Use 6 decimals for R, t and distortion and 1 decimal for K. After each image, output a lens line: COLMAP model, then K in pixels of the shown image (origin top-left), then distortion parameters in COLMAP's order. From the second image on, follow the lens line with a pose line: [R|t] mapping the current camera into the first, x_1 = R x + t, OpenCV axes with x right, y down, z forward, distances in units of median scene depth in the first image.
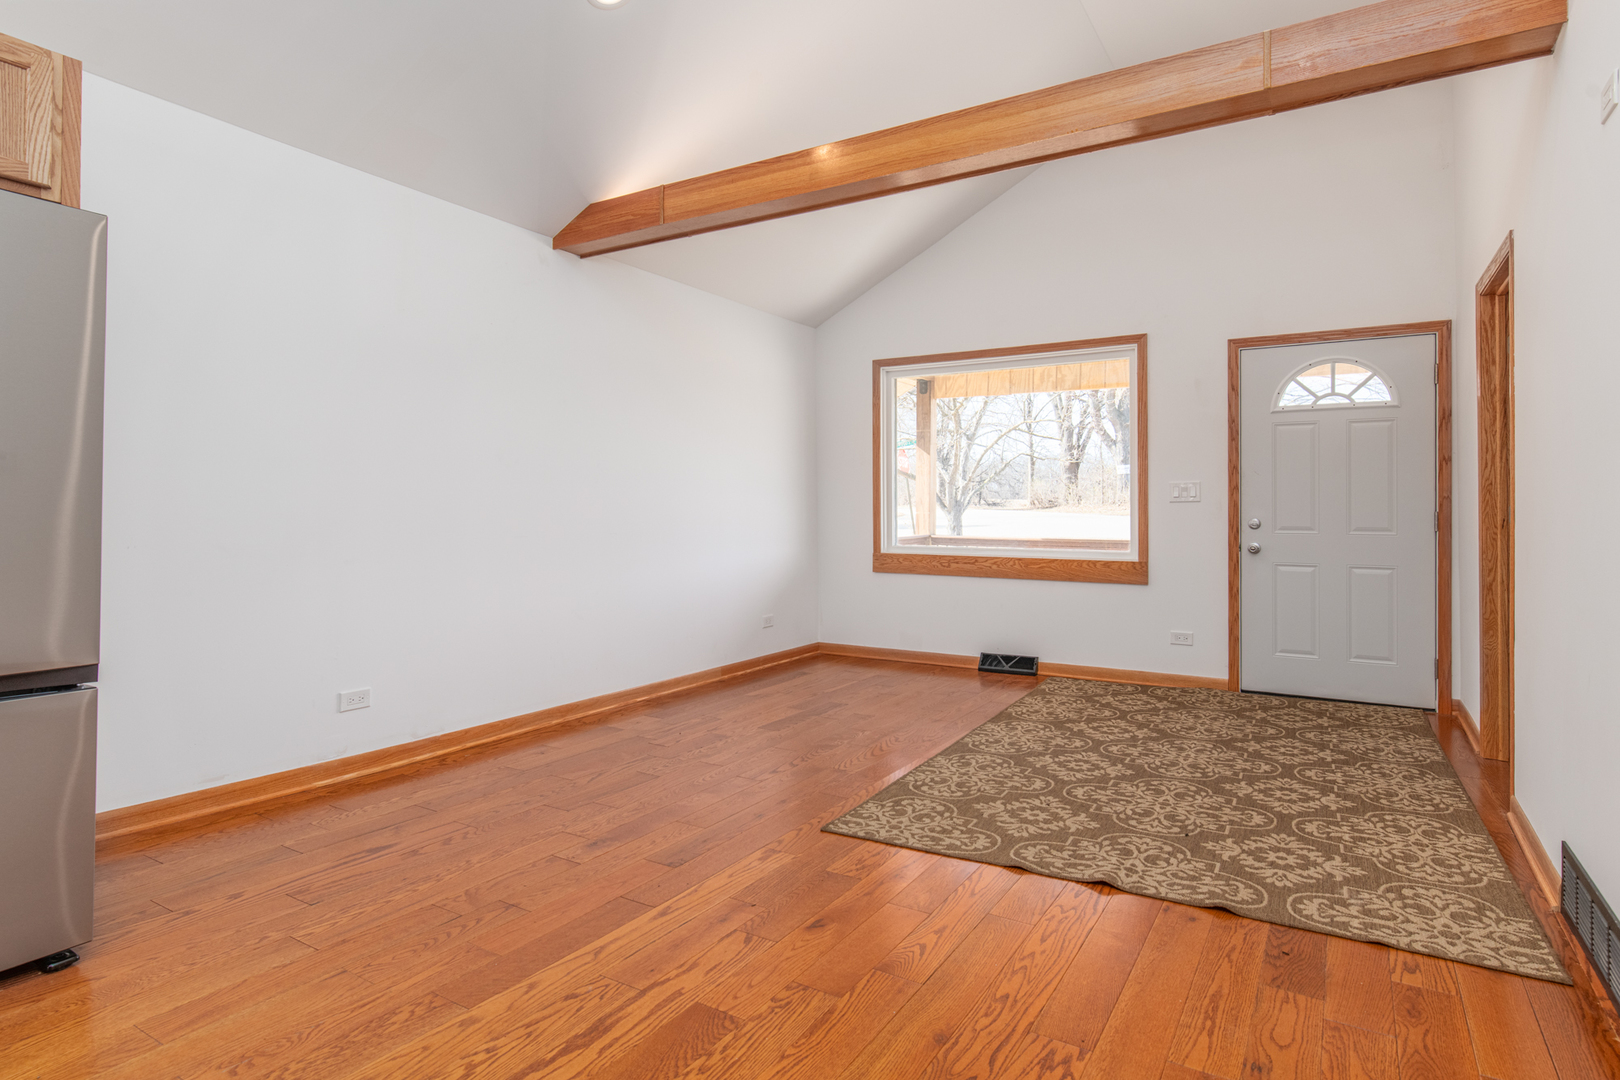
lens RADIAL K [[871.1, 0, 815.5], [0, 871.1, 529.1], [0, 0, 1]] dist [-0.003505, -0.000743]
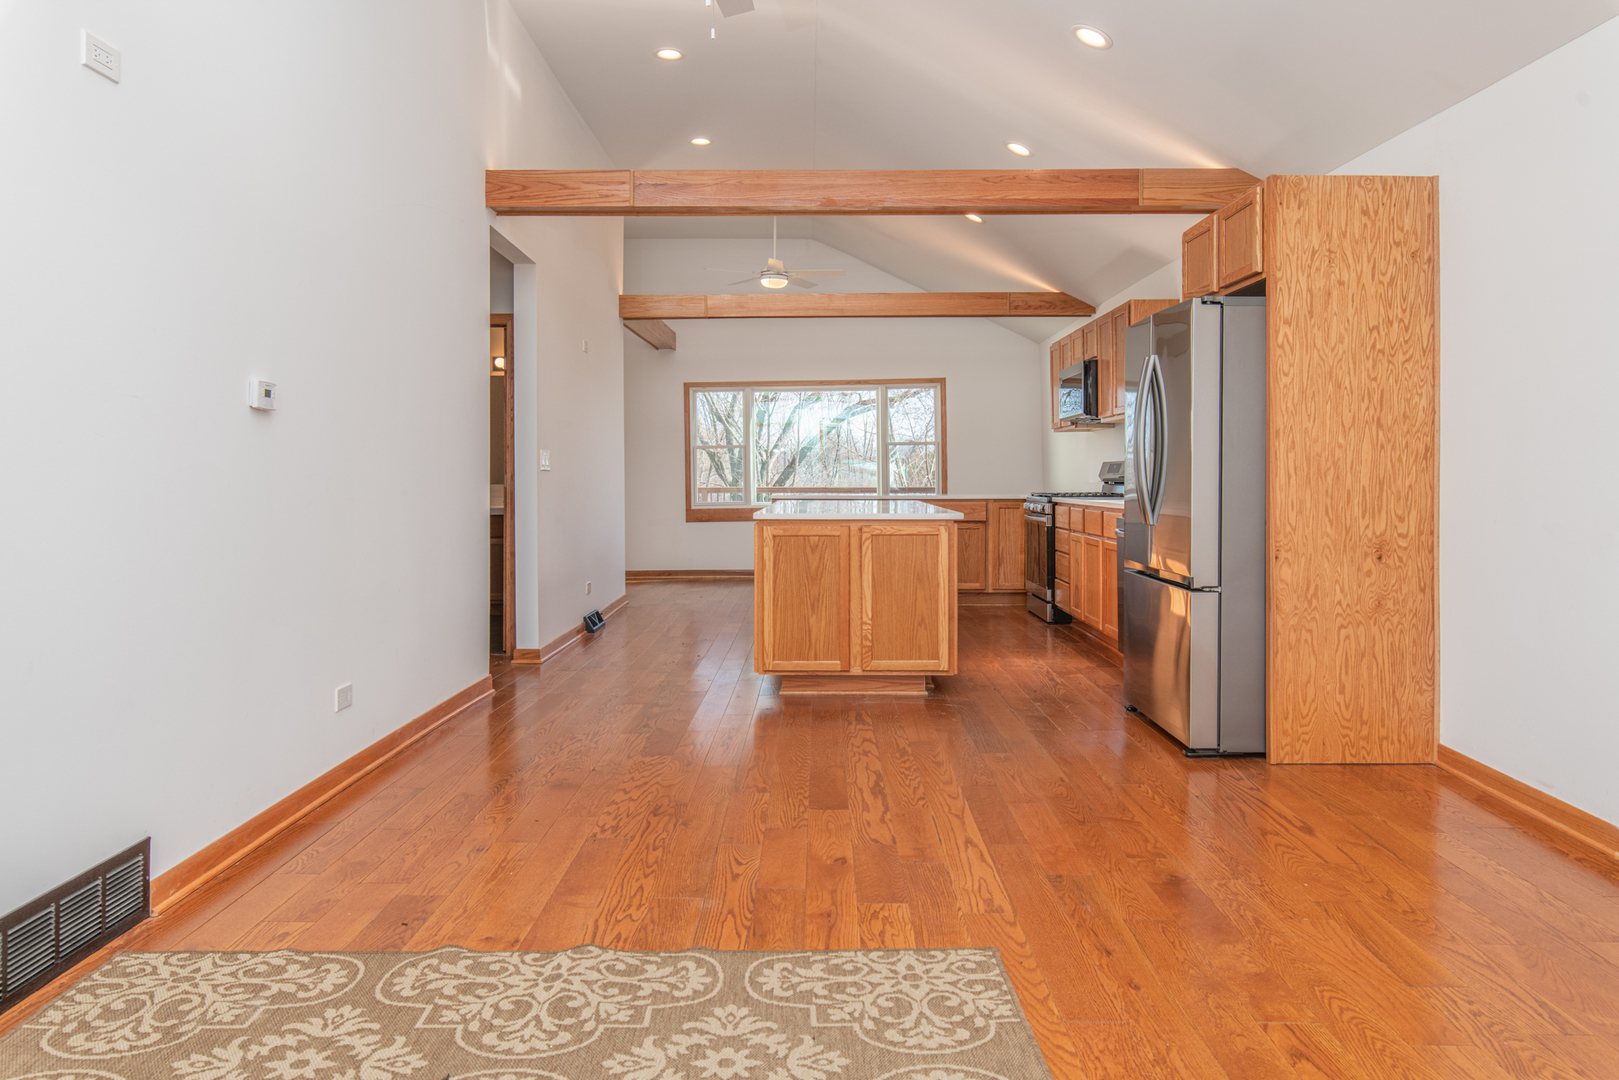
lens RADIAL K [[1114.7, 0, 812.2], [0, 1114.7, 539.5], [0, 0, 1]] dist [0.000901, 0.000649]
pose [[-0.854732, 0.019997, -0.518685, 0.614039], [-0.022689, 0.996863, 0.075822, -0.037386], [0.518574, 0.076576, -0.851597, 1.763703]]
